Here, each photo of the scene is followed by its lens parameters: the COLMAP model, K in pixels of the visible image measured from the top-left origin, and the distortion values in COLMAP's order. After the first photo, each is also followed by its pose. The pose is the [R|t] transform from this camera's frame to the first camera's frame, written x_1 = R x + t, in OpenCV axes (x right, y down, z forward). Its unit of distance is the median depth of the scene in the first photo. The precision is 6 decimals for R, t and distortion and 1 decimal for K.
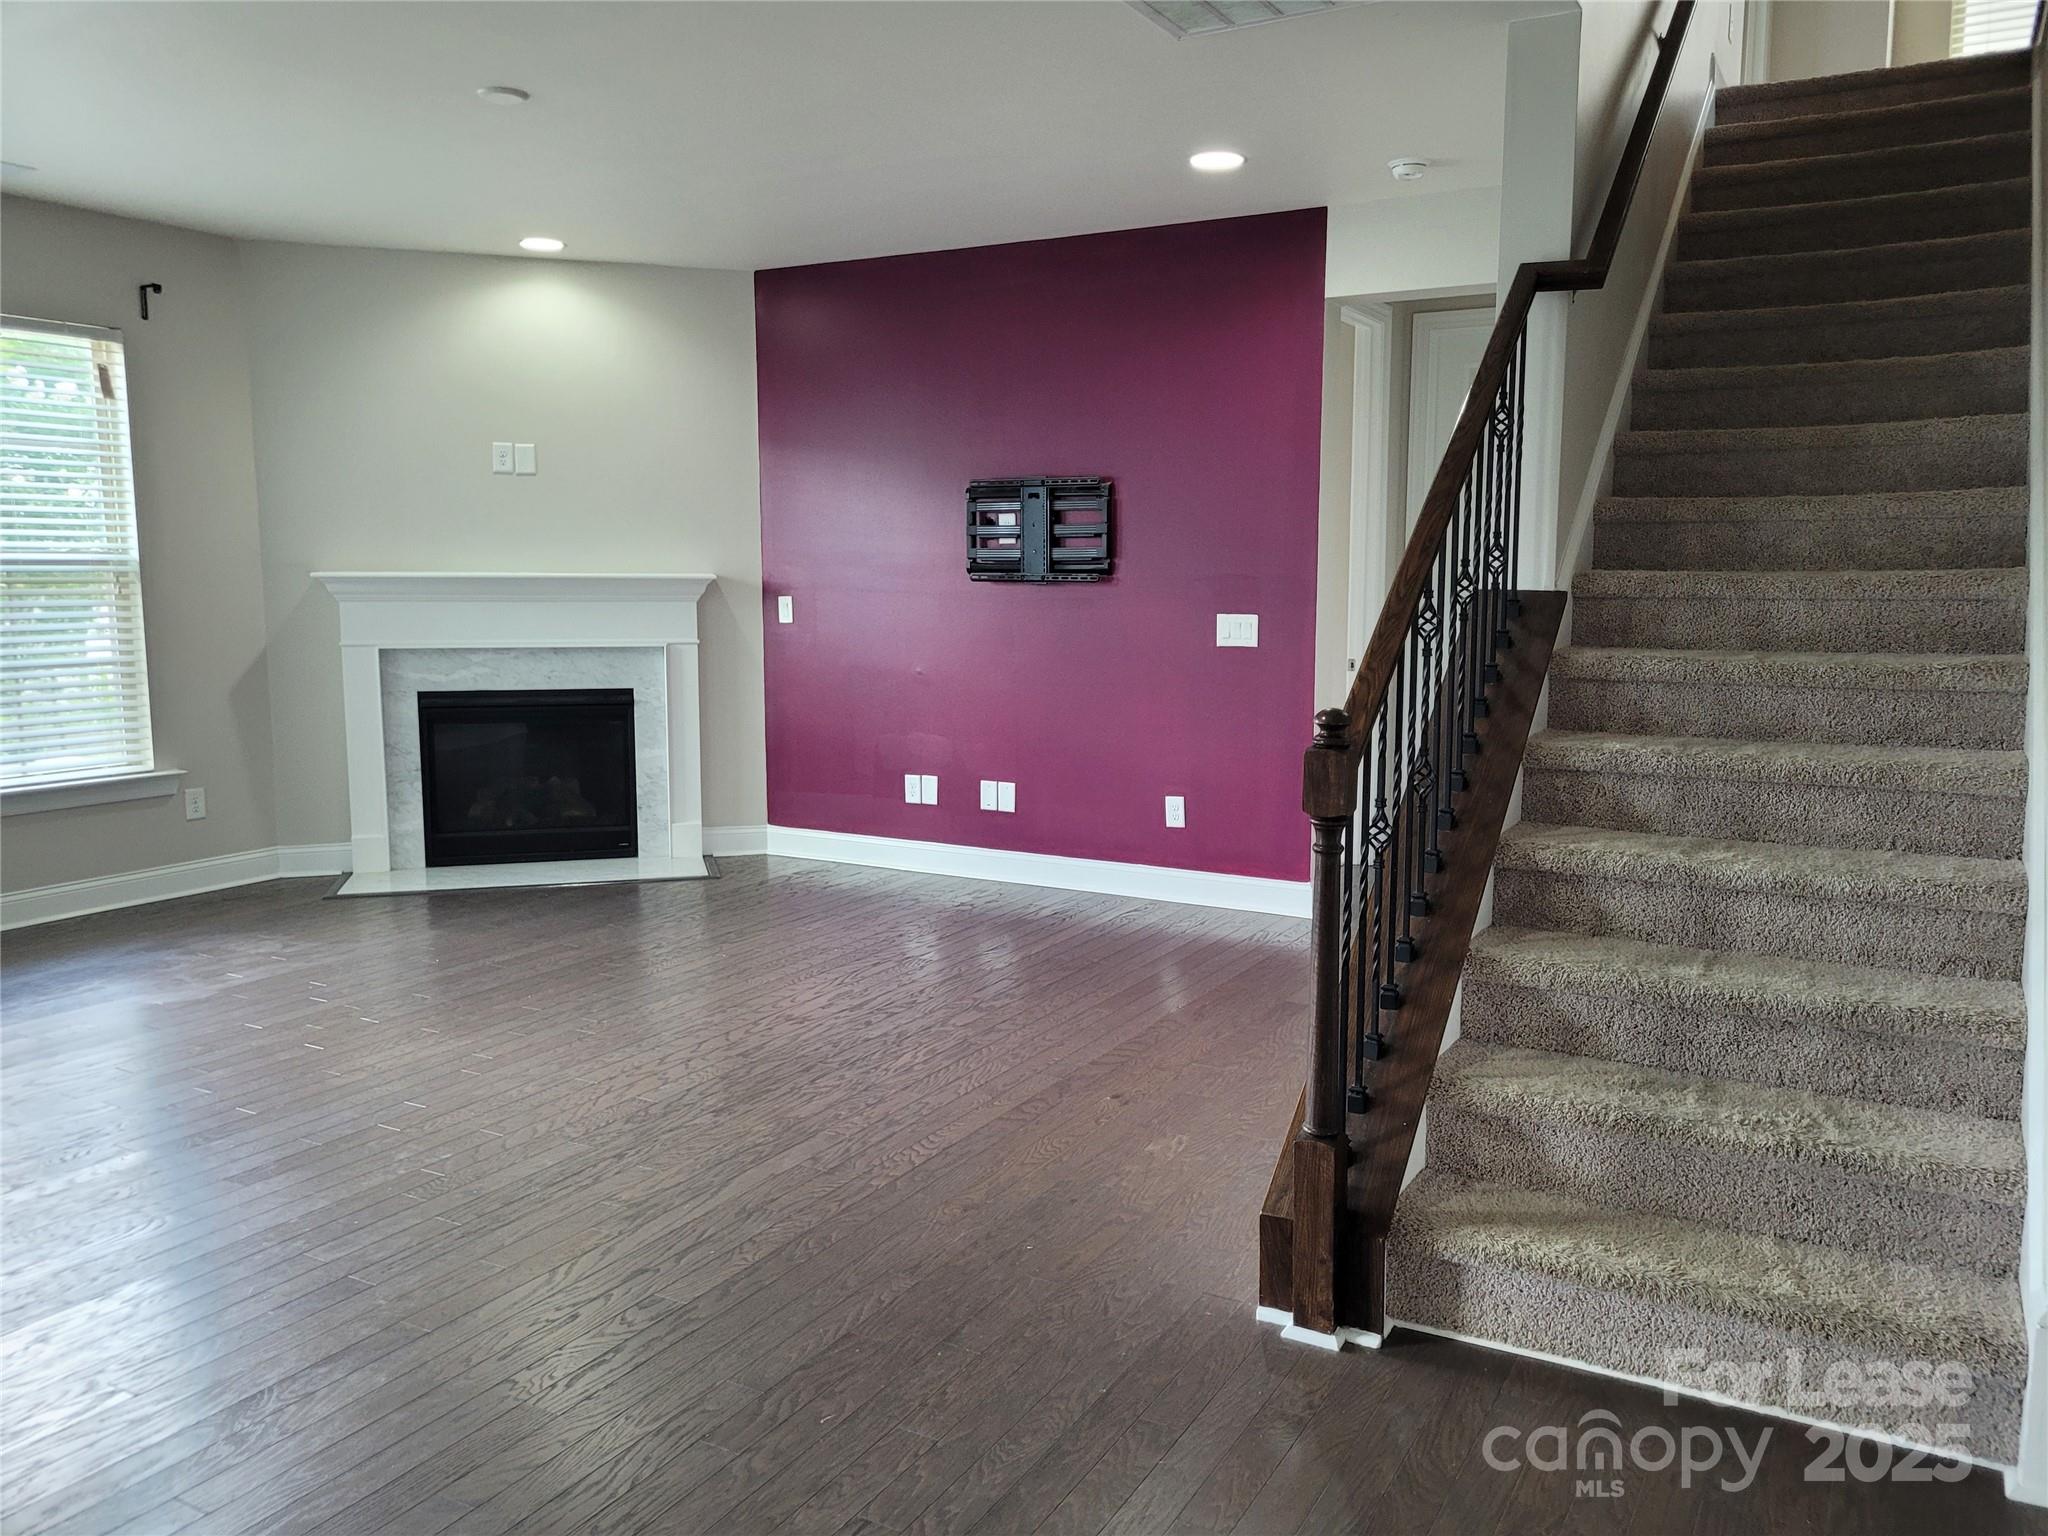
lens RADIAL K [[1539.9, 0, 1029.7], [0, 1539.9, 763.2], [0, 0, 1]] dist [0.049571, 0.000284]
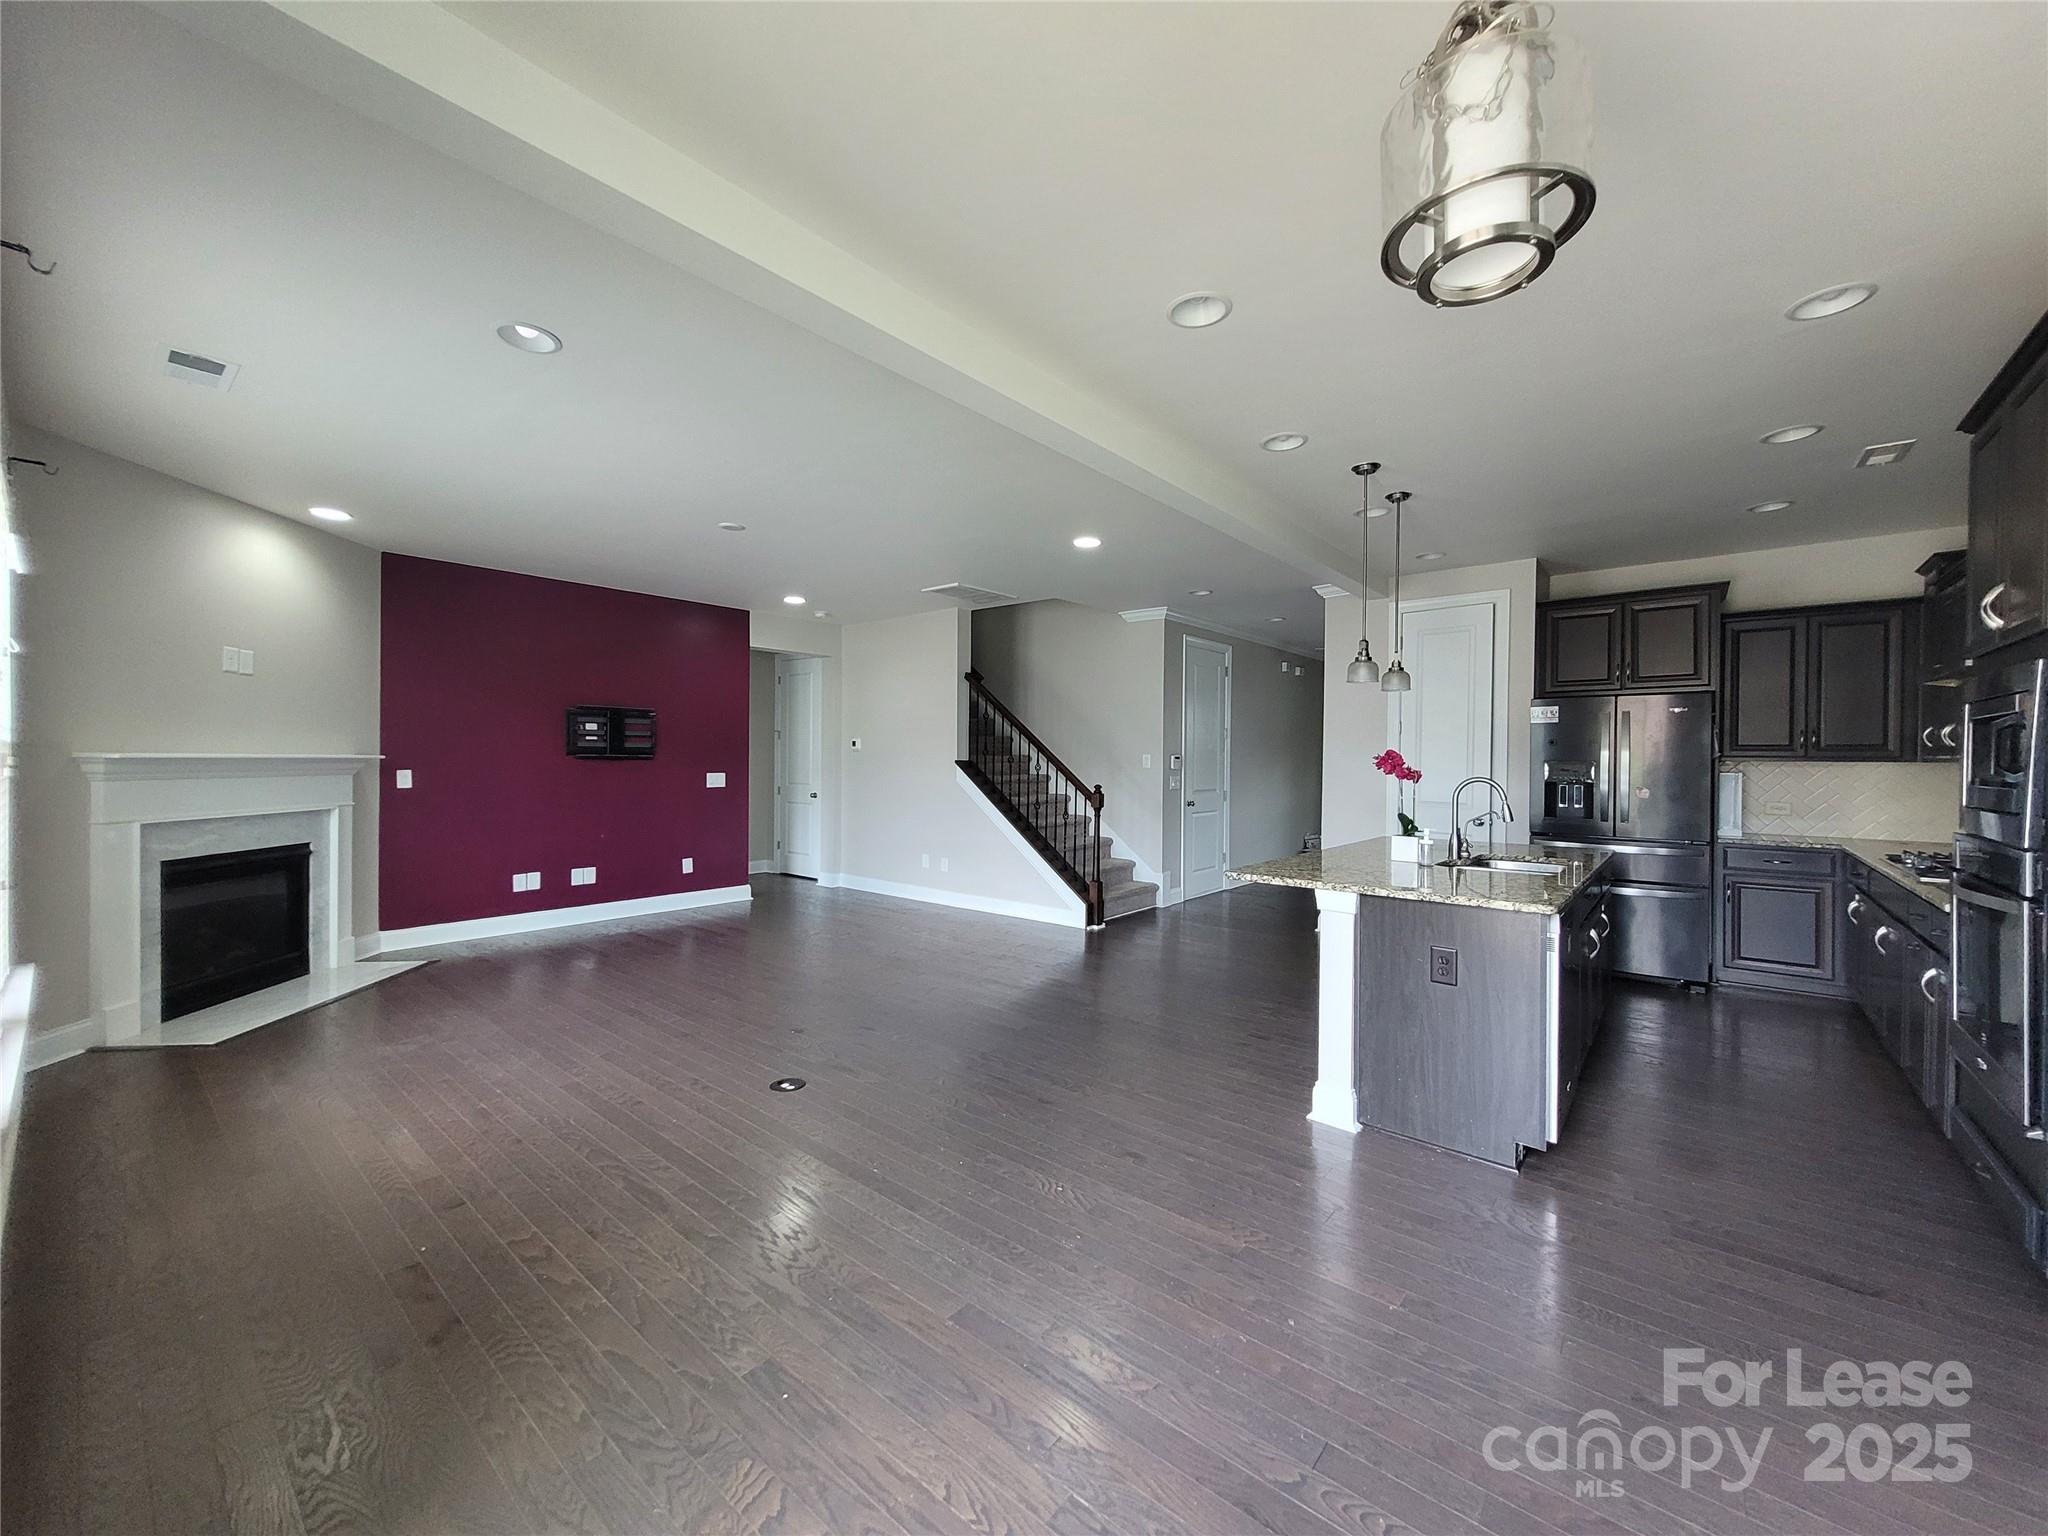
lens RADIAL K [[800.3, 0, 1031.6], [0, 800.3, 763.0], [0, 0, 1]] dist [0.003324, -0.000116]
pose [[0.196754, -0.006821, 0.980429, -0.830747], [0.120362, 0.992580, -0.017248, -0.030924], [-0.973037, 0.121400, 0.196115, 0.278643]]
